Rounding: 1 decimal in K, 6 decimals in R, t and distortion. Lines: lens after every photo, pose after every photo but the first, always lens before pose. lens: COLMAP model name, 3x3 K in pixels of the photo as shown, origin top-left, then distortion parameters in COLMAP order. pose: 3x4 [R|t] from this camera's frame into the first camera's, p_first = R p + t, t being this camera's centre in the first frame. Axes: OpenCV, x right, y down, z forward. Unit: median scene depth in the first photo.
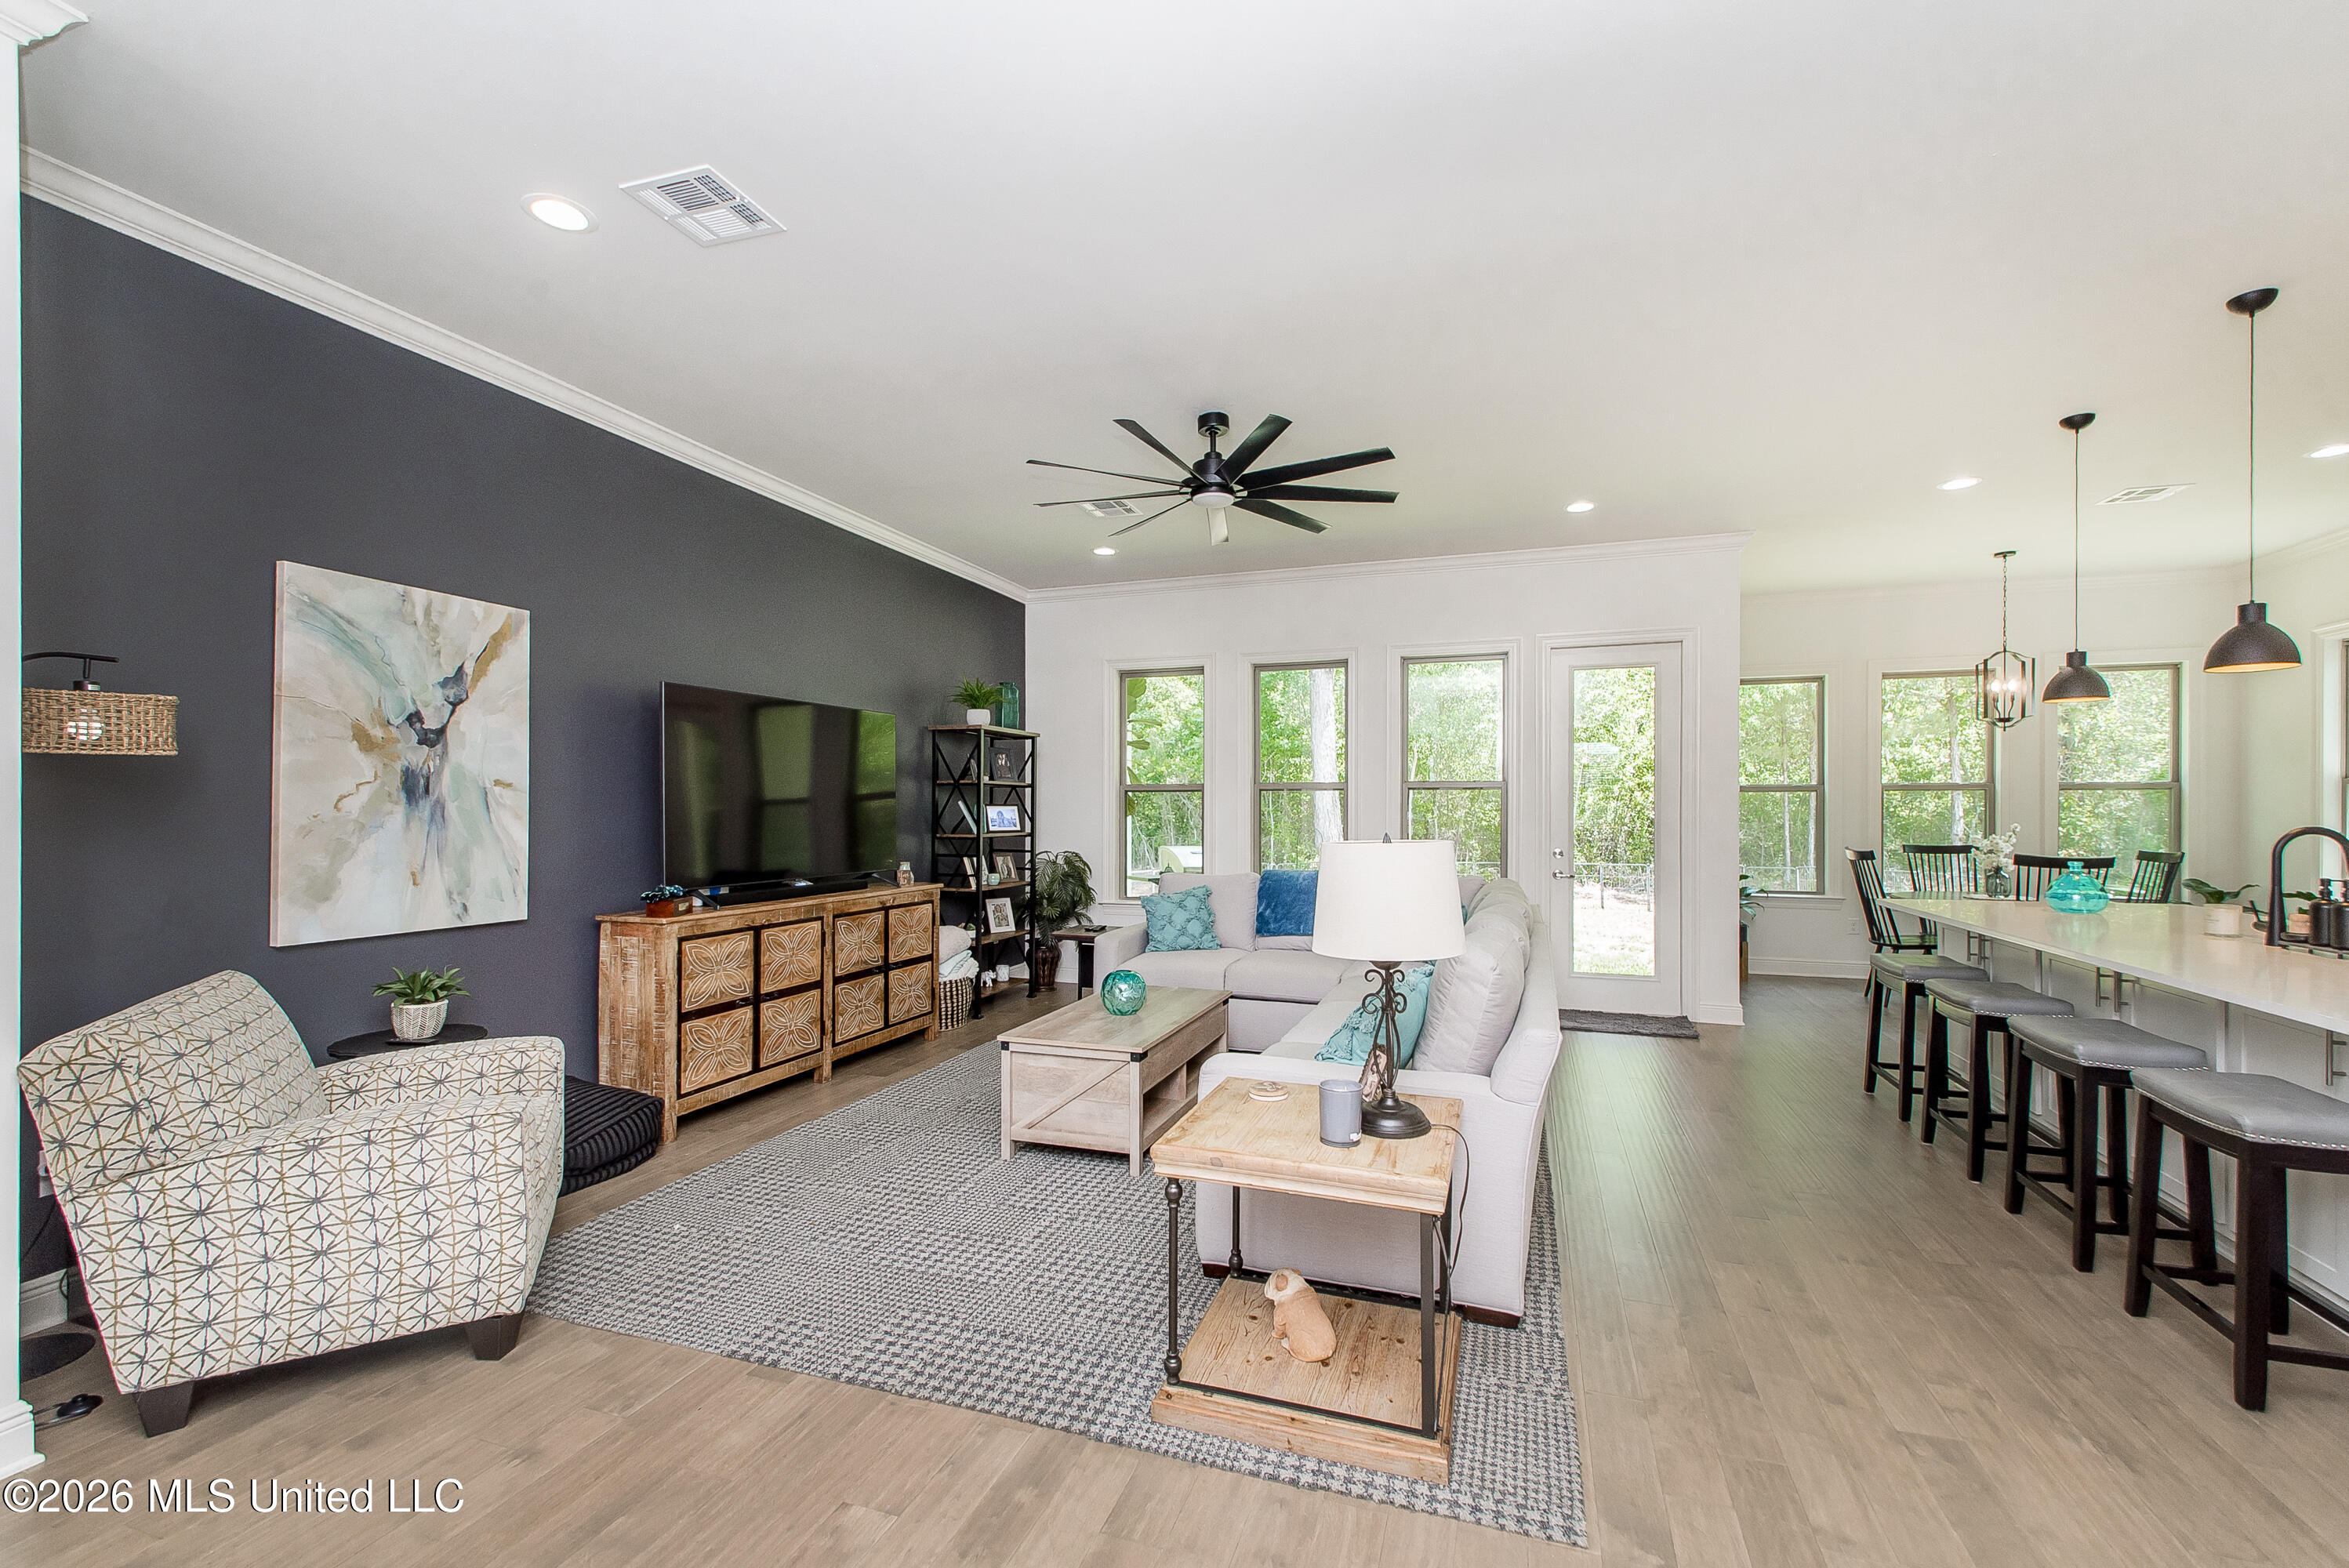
lens RADIAL K [[980.3, 0, 1120.1], [0, 980.3, 813.8], [0, 0, 1]] dist [0.008242, -0.003917]
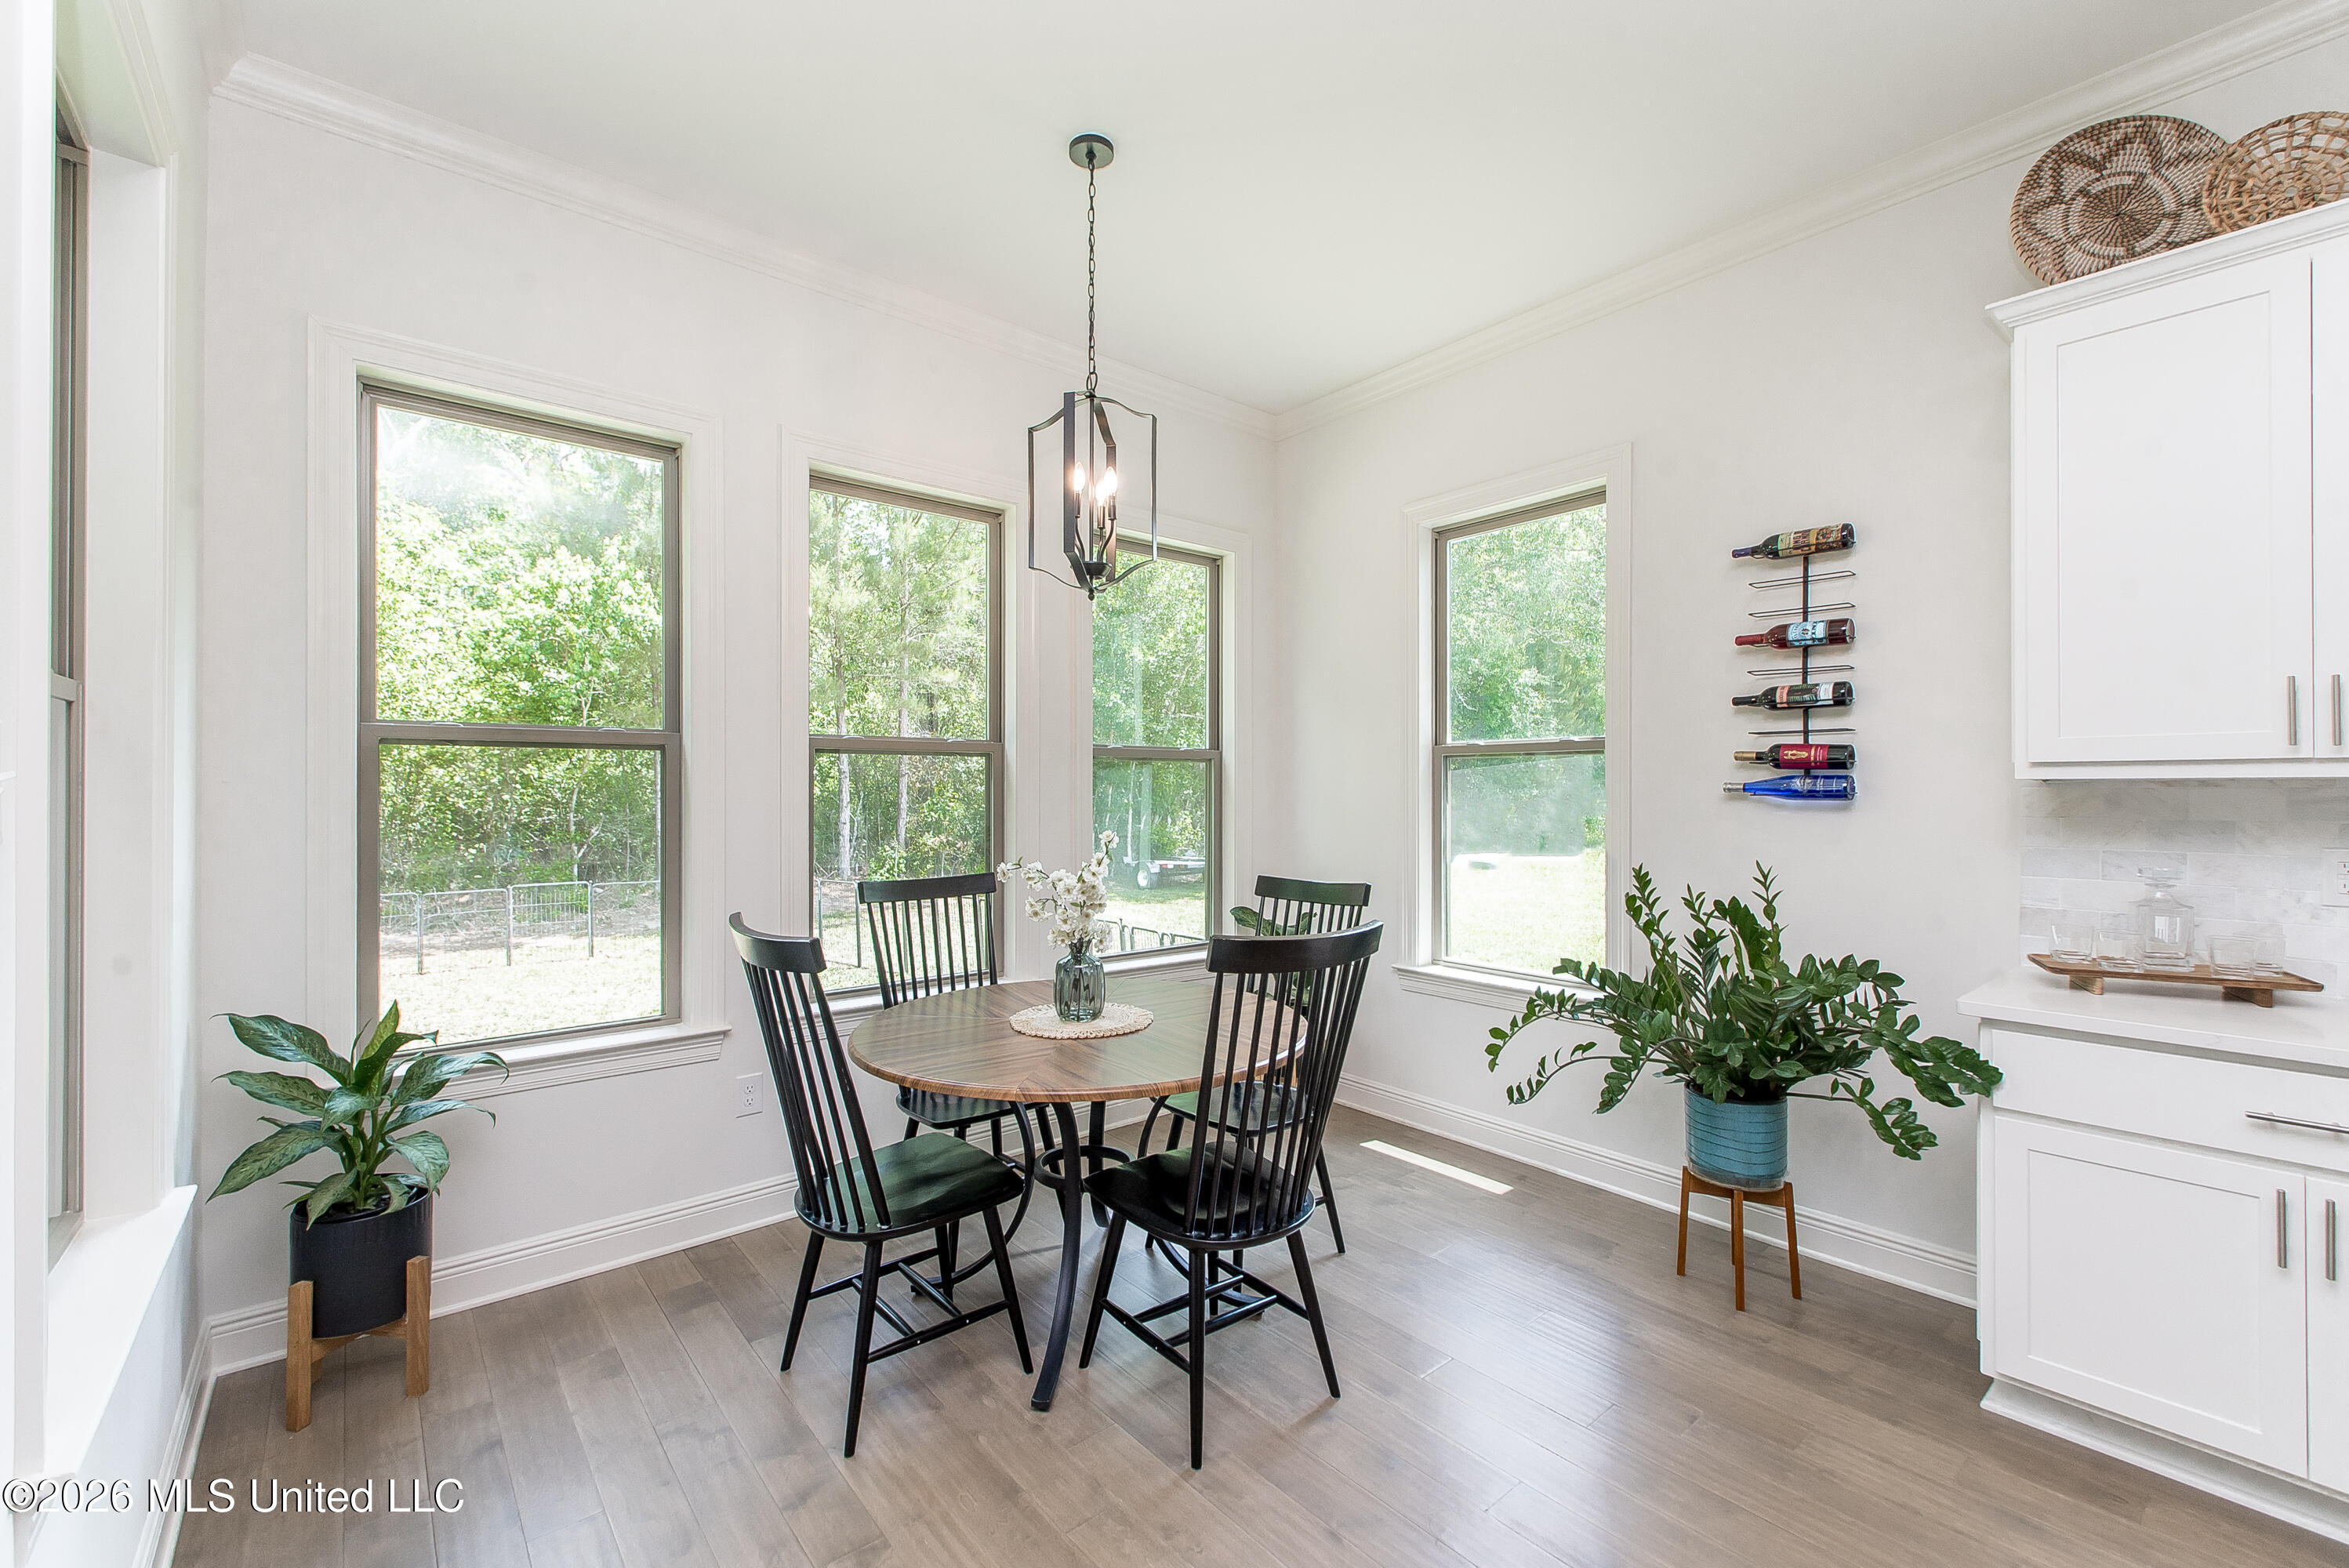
lens RADIAL K [[980.3, 0, 1191.0], [0, 980.3, 779.2], [0, 0, 1]] dist [0.008242, -0.003917]
pose [[0.477174, 0.008161, 0.878771, 0.699746], [0.008989, 0.999859, -0.014166, -0.007102], [-0.878763, 0.014659, 0.477033, 0.951142]]
